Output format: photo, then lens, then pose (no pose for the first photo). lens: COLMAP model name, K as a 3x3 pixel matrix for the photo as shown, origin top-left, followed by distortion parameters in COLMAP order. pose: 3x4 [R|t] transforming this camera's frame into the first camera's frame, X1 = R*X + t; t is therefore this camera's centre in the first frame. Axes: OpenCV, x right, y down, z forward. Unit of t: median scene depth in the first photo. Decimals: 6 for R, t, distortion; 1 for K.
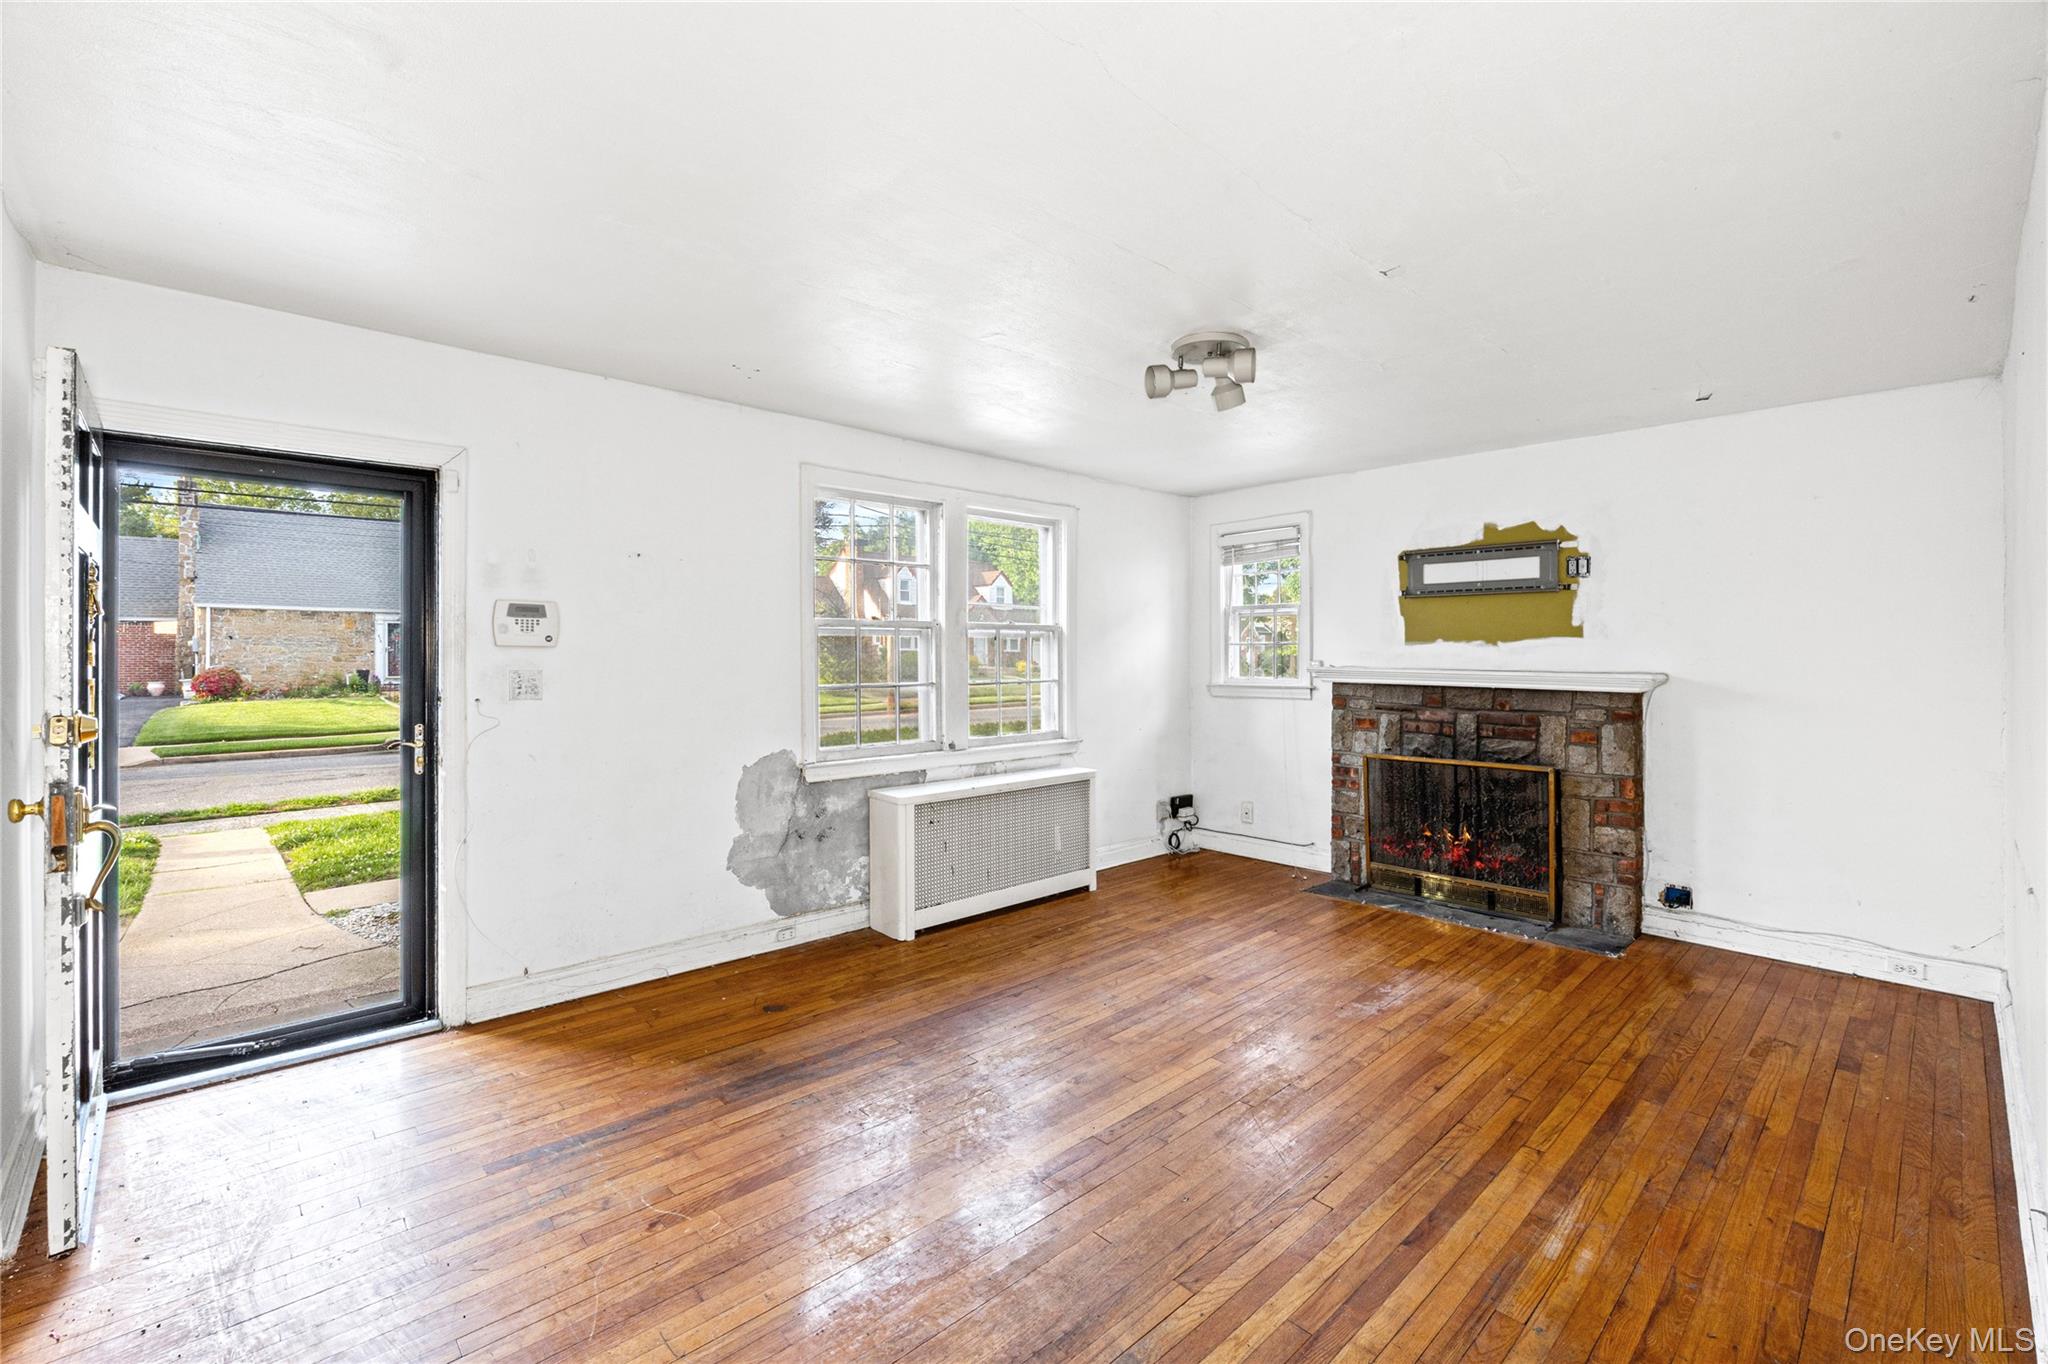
lens RADIAL K [[861.6, 0, 1023.8], [0, 861.6, 649.3], [0, 0, 1]] dist [-0.010252, -0.000177]
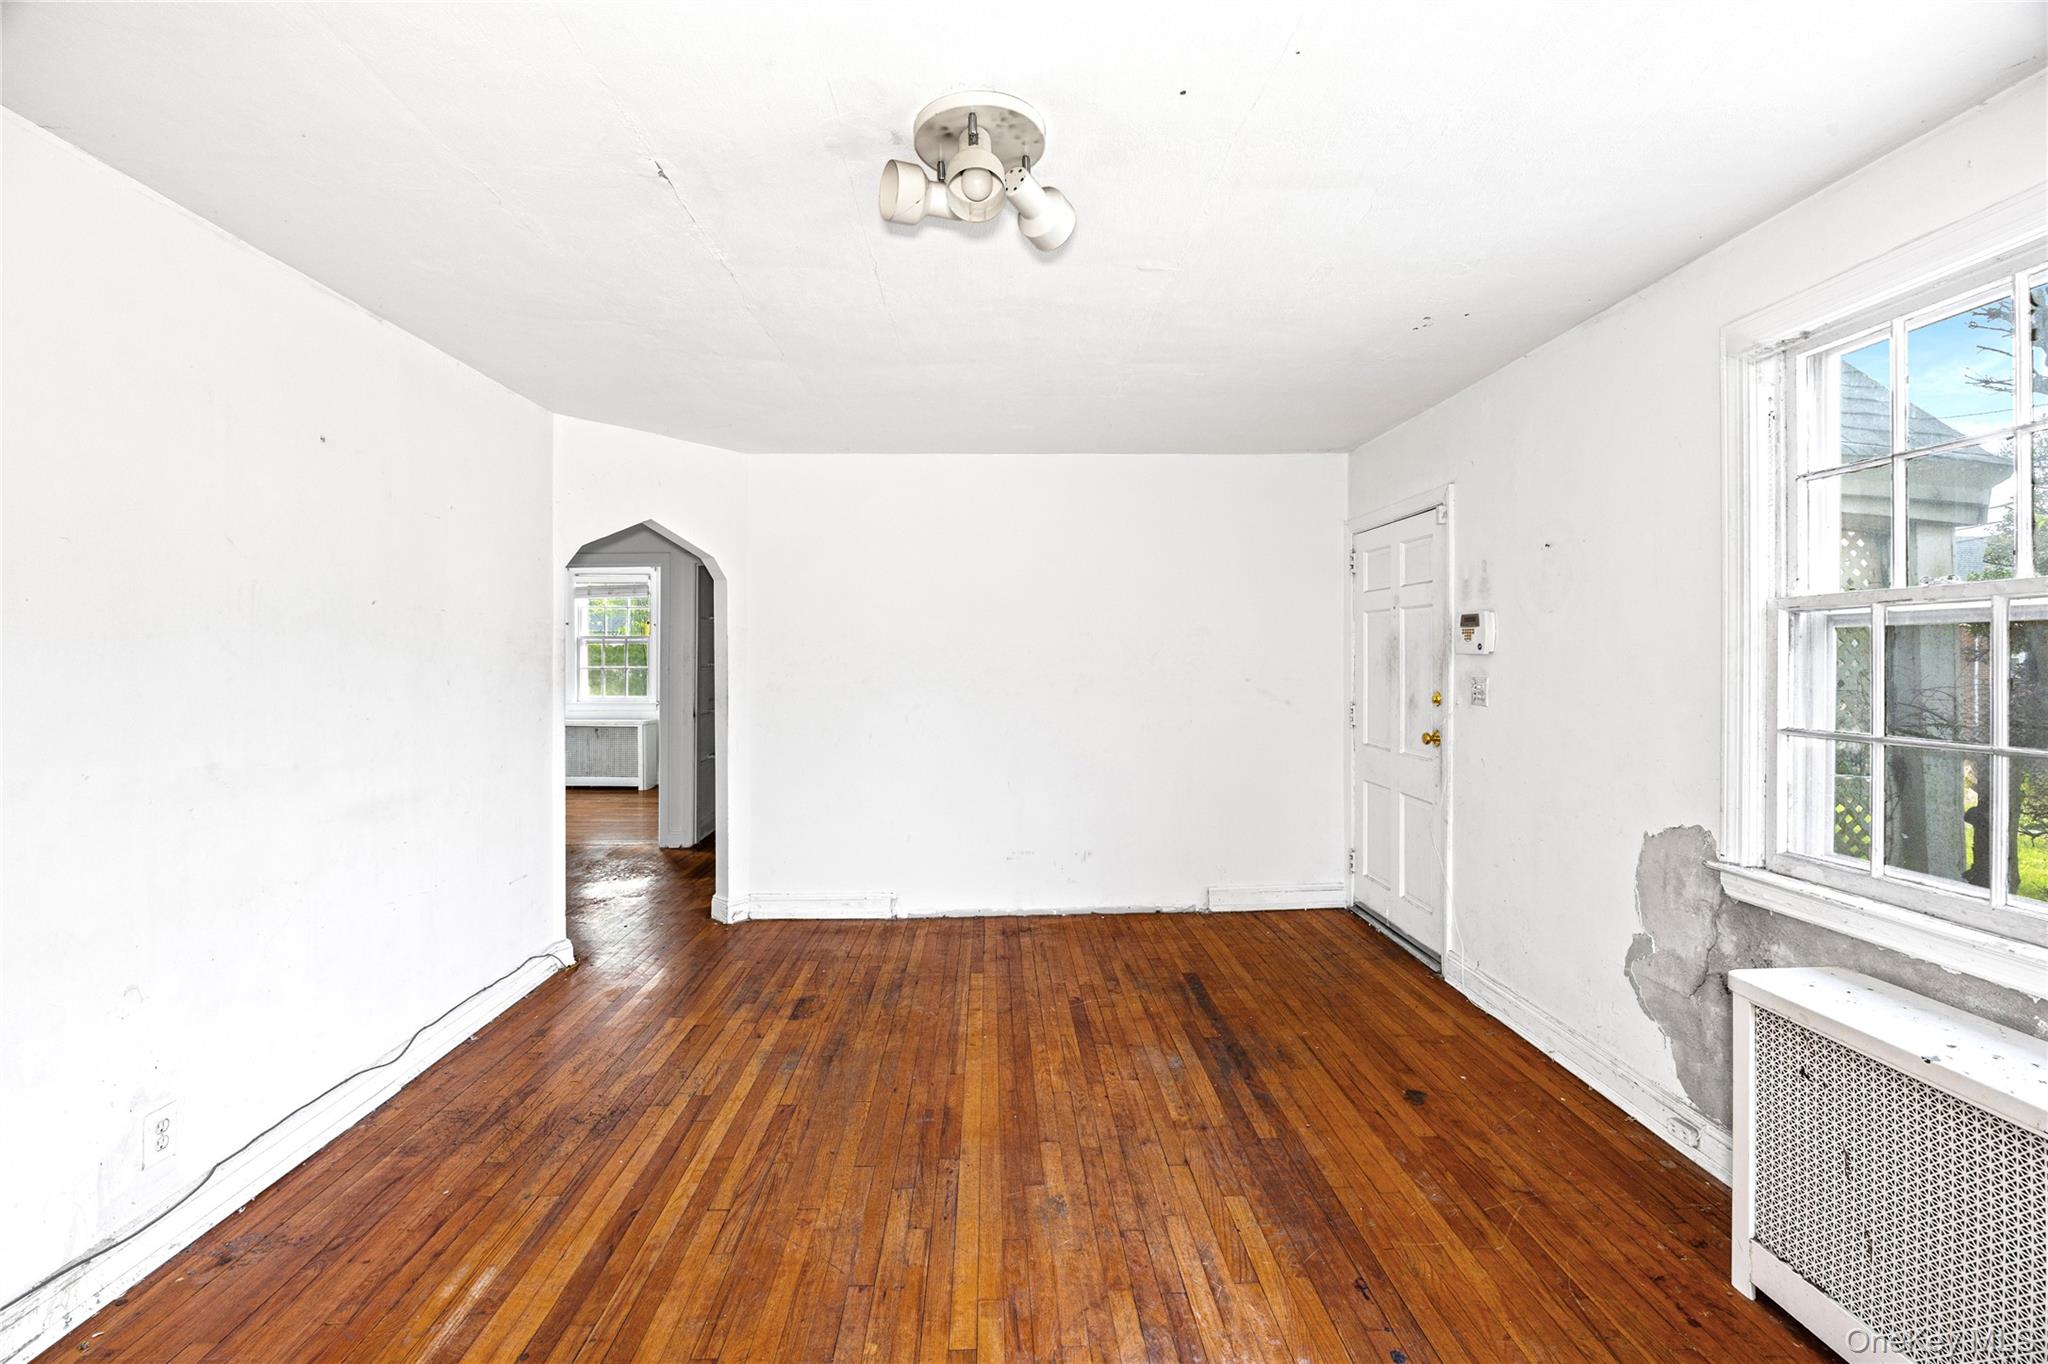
lens RADIAL K [[861.6, 0, 1023.8], [0, 861.6, 649.3], [0, 0, 1]] dist [-0.010252, -0.000177]
pose [[-0.649041, -0.005518, -0.760733, 0.431901], [0.001792, 0.999960, -0.008782, -0.000601], [0.760751, -0.007063, -0.649005, 0.941523]]
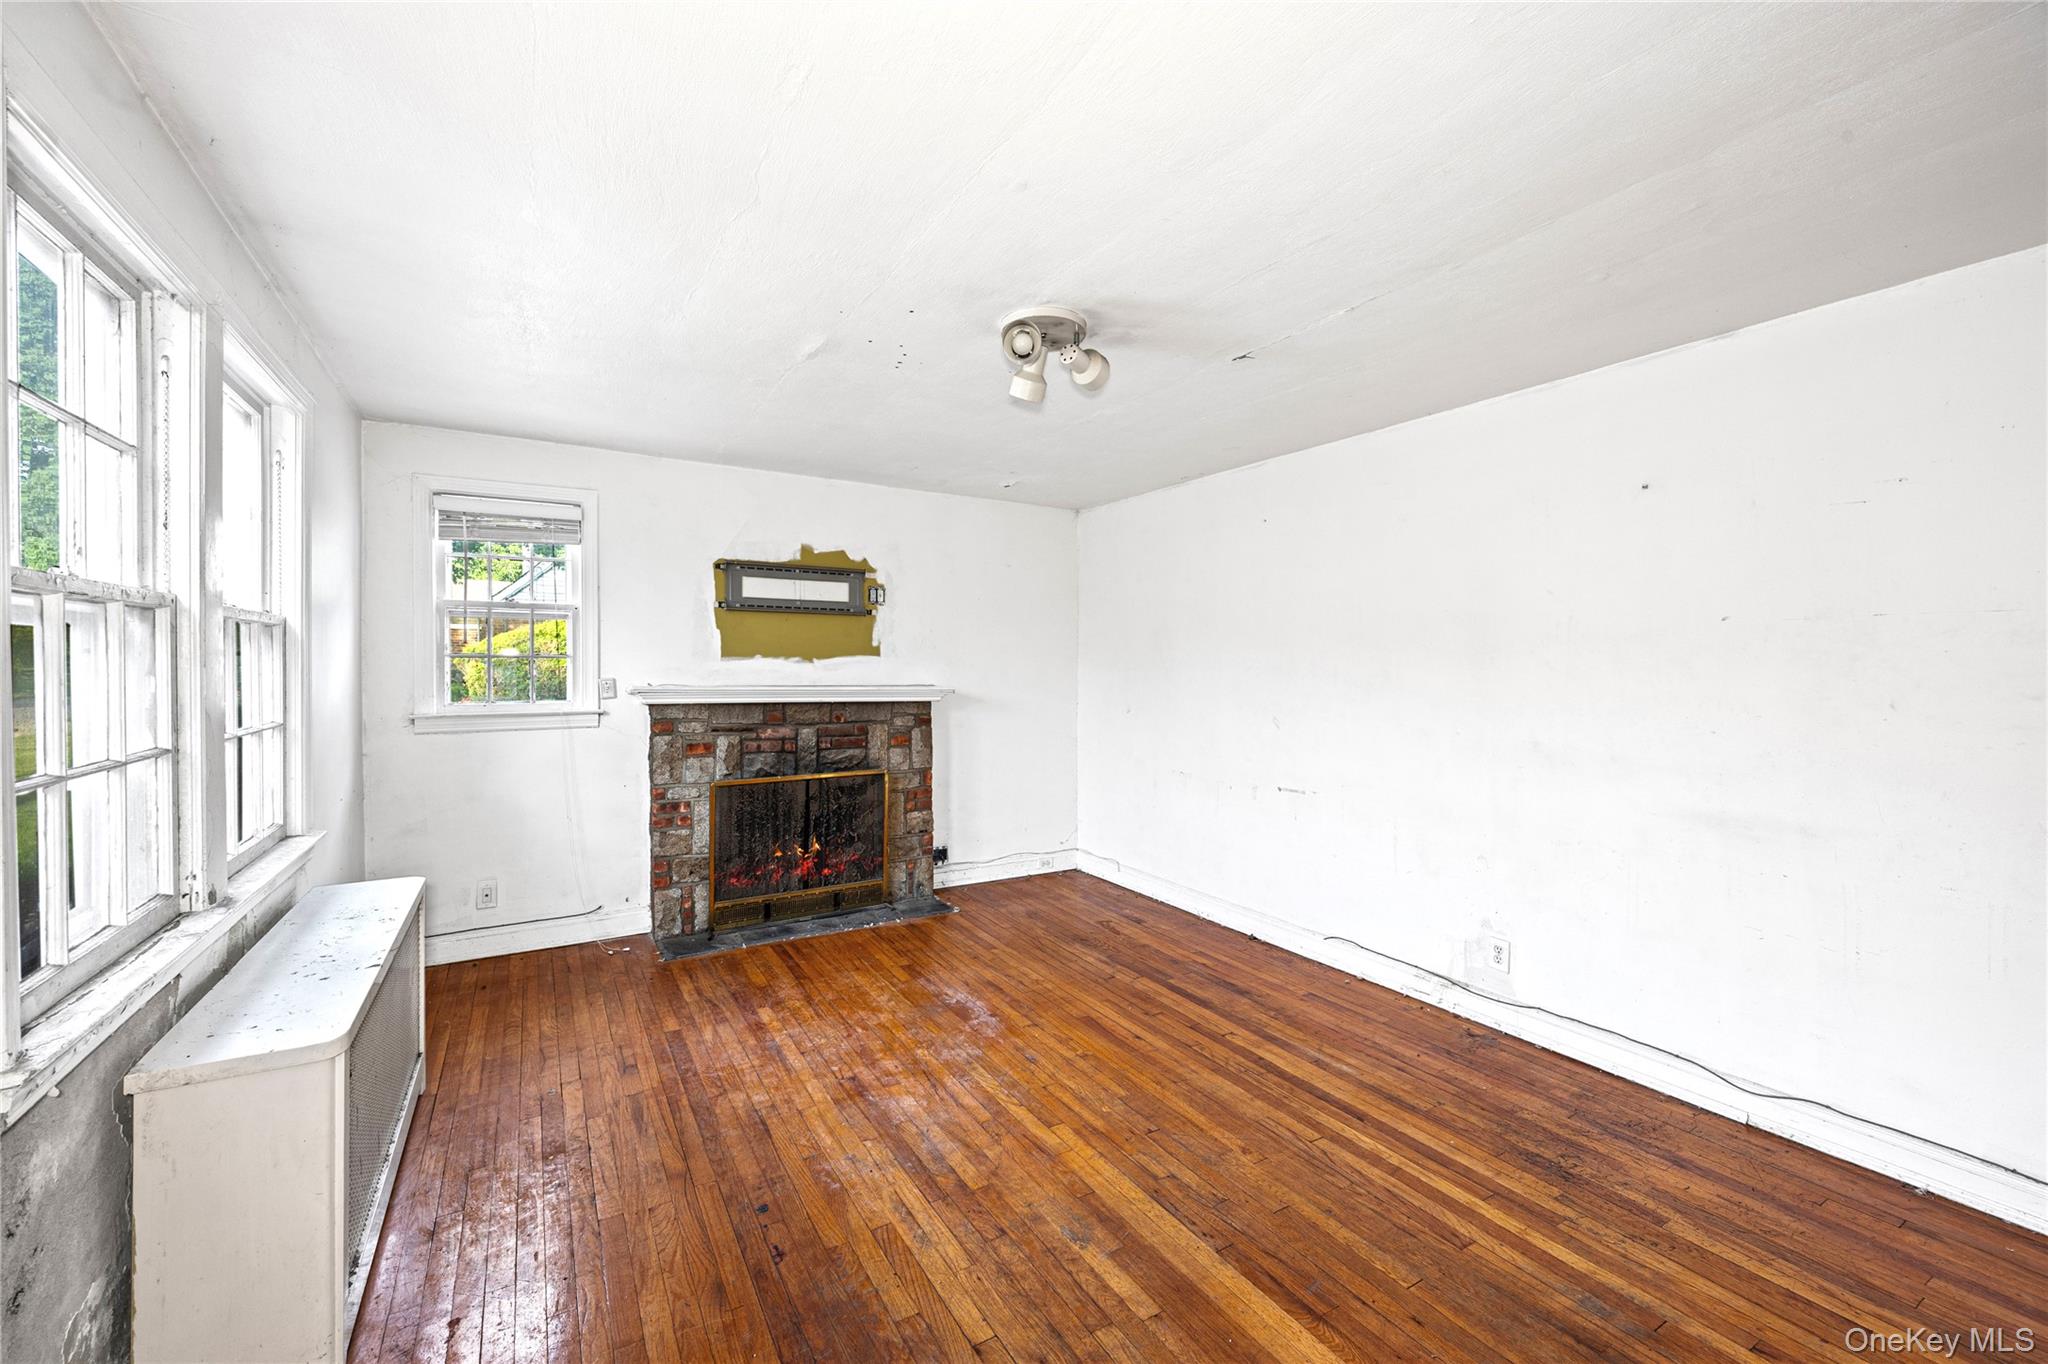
lens RADIAL K [[829.8, 0, 1021.9], [0, 829.8, 667.8], [0, 0, 1]] dist [0.000830, 0.000043]
pose [[0.207759, -0.002000, 0.978178, -0.420094], [-0.008579, 0.999956, 0.003867, -0.003681], [-0.978142, -0.009195, 0.207732, 0.569345]]
